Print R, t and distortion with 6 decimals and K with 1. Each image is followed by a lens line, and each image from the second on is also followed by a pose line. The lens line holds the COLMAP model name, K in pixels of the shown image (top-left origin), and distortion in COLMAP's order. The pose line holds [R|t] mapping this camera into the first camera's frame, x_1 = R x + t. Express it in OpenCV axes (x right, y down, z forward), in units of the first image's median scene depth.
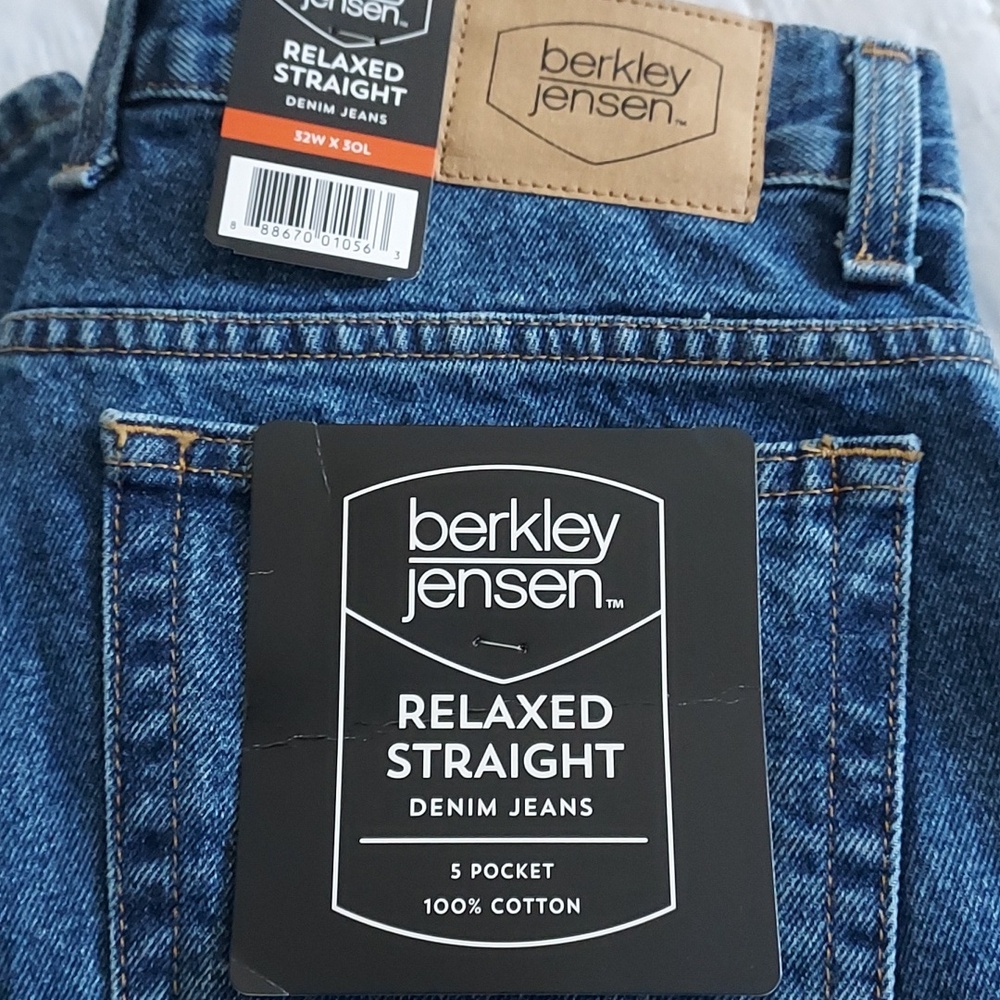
lens RADIAL K [[1701.9, 0, 498.4], [0, 1701.9, 492.5], [0, 0, 1]] dist [0.078748, 0.000000]
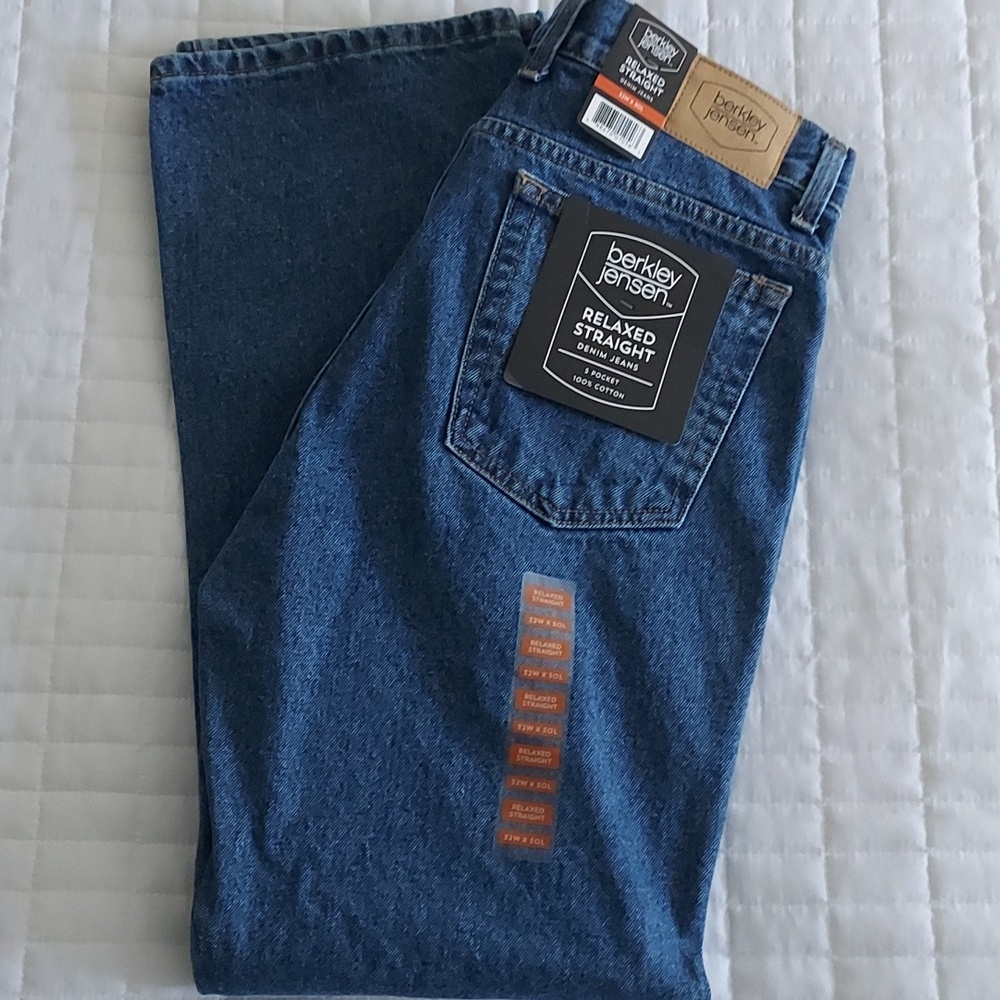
lens RADIAL K [[1701.9, 0, 497.2], [0, 1701.9, 502.6], [0, 0, 1]] dist [0.078748, 0.000000]
pose [[0.930354, 0.349516, 0.110817, -0.374391], [-0.360380, 0.927359, 0.100653, 0.179634], [-0.067587, -0.133579, 0.988731, -1.702838]]
